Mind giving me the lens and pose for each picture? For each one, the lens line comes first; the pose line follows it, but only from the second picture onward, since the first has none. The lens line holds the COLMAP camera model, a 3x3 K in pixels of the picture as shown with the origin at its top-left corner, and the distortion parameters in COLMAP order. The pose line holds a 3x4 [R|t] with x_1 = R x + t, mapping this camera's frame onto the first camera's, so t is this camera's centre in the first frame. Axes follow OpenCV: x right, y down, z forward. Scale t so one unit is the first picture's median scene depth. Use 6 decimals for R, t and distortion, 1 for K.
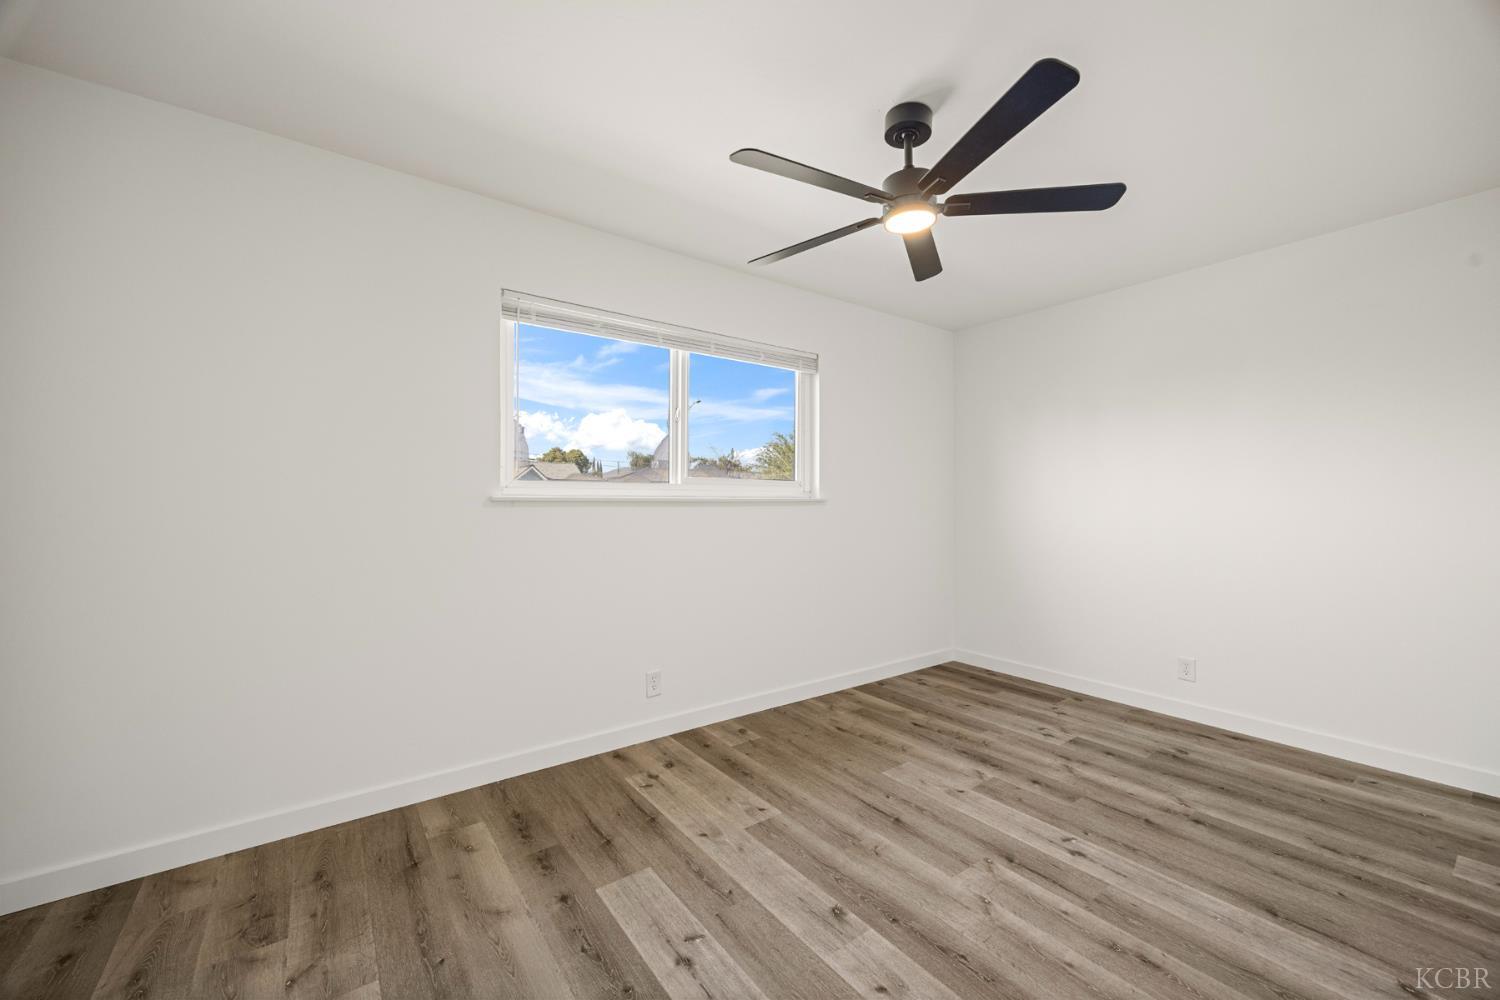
lens RADIAL K [[589.9, 0, 754.3], [0, 589.9, 491.7], [0, 0, 1]] dist [0.001990, 0.000447]
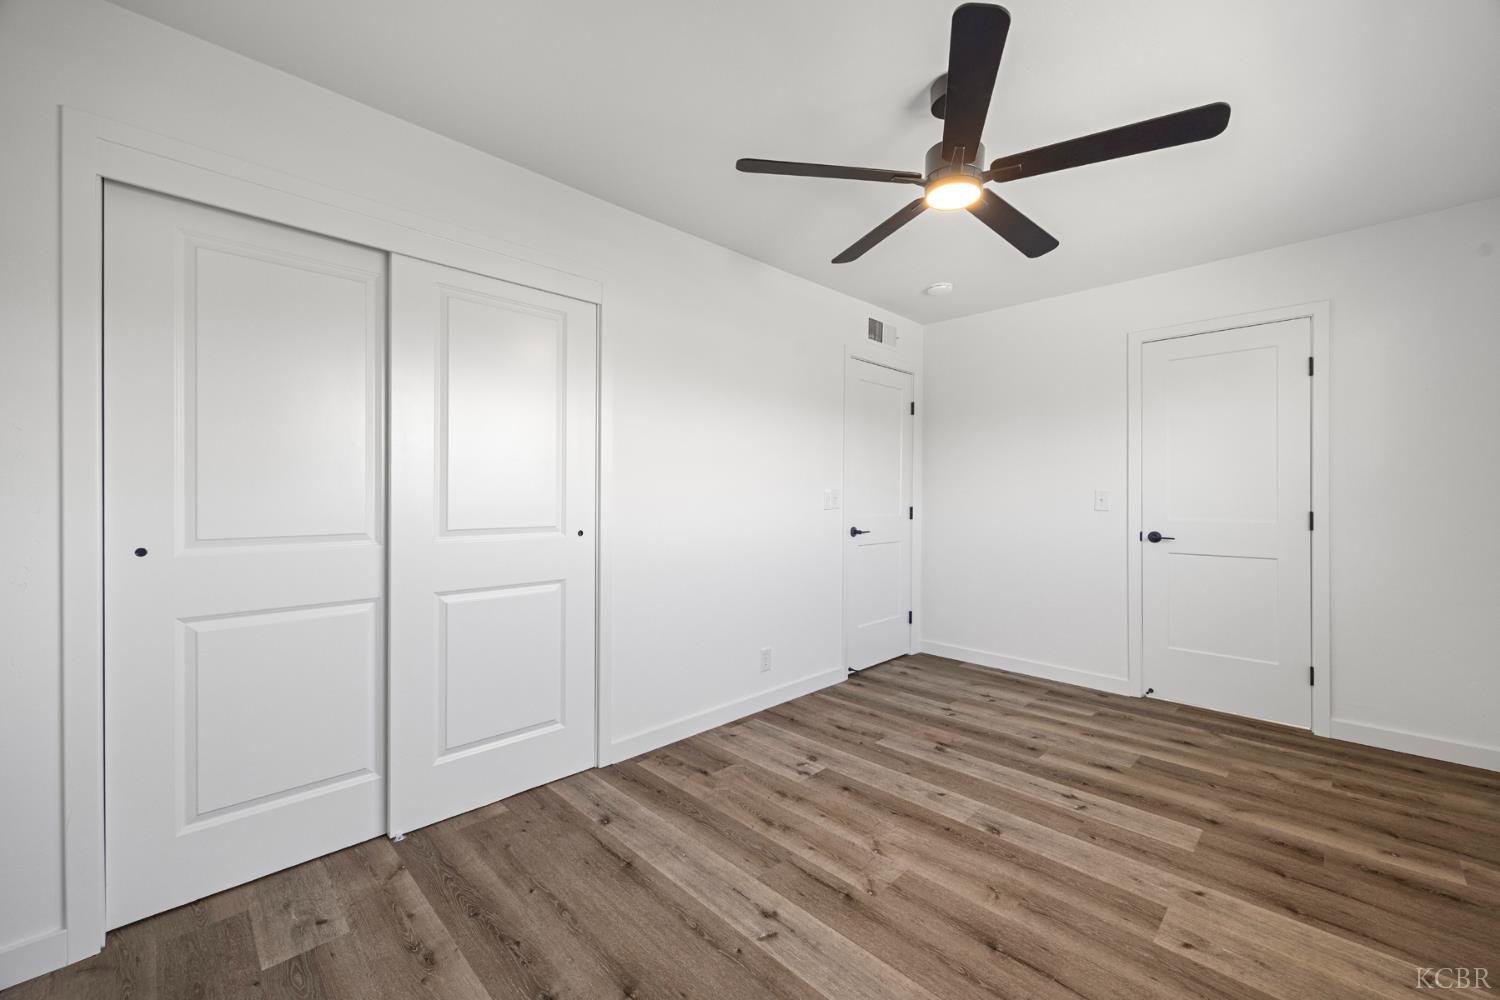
lens RADIAL K [[589.9, 0, 762.1], [0, 589.9, 498.7], [0, 0, 1]] dist [0.001990, 0.000447]
pose [[-0.988419, 0.002606, -0.151724, 0.677311], [0.003941, 0.999956, -0.008500, 0.032877], [0.151695, -0.009000, -0.988386, 1.817282]]
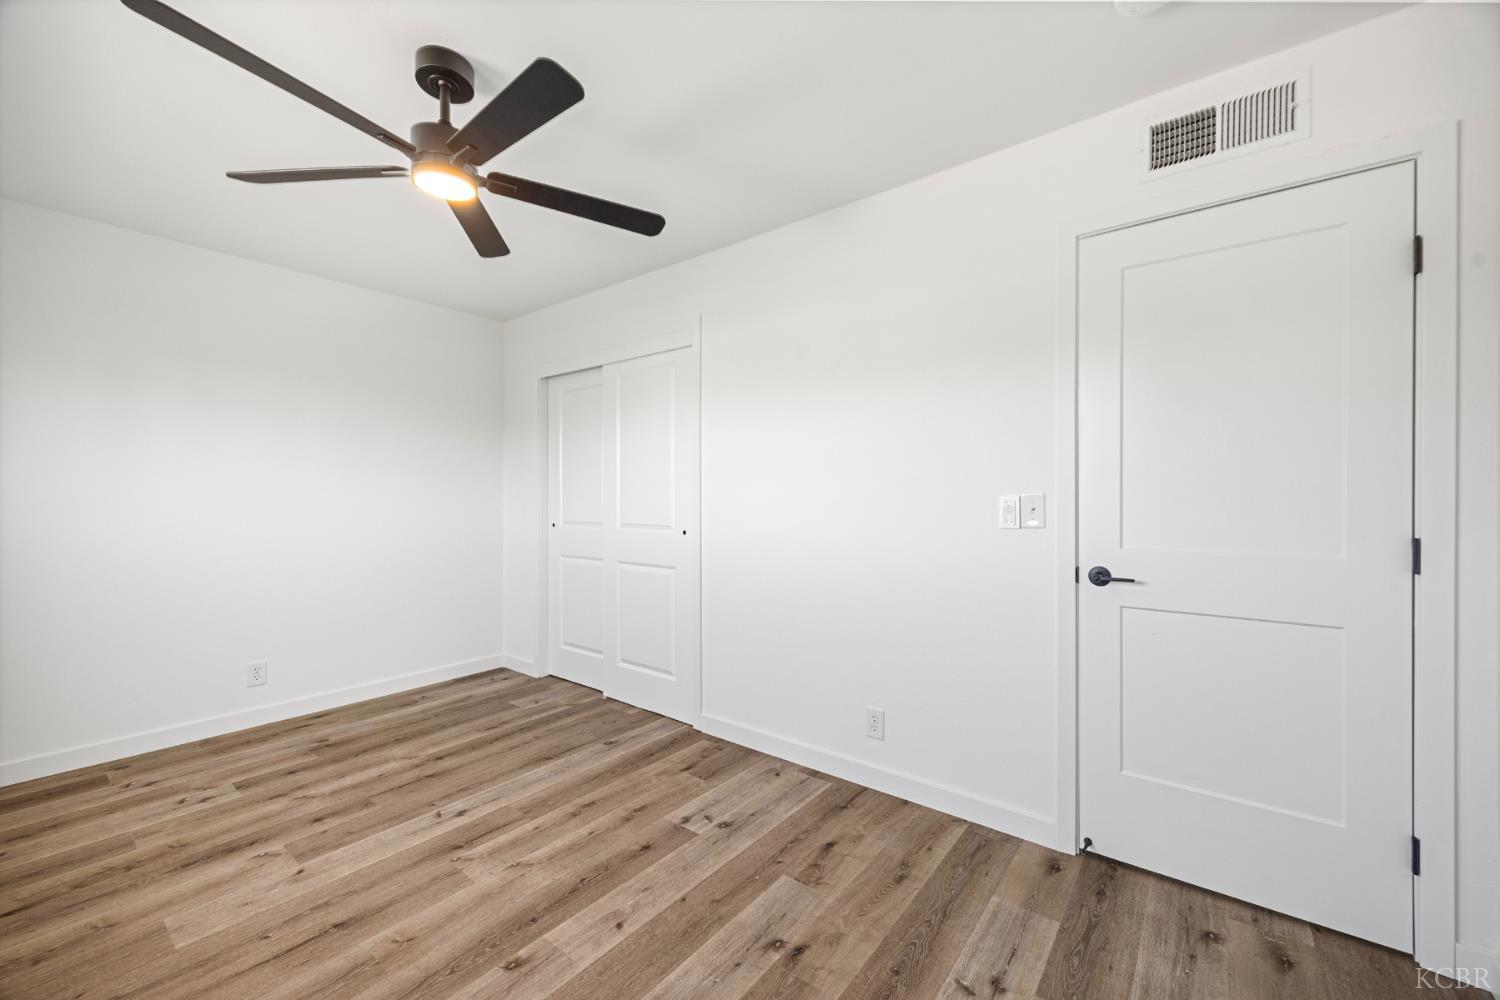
lens RADIAL K [[589.9, 0, 765.5], [0, 589.9, 505.8], [0, 0, 1]] dist [0.001990, 0.000447]
pose [[-0.281169, -0.011290, 0.959592, -0.693208], [-0.014269, 0.999869, 0.007583, 0.006539], [-0.959552, -0.011561, -0.281293, 0.762332]]
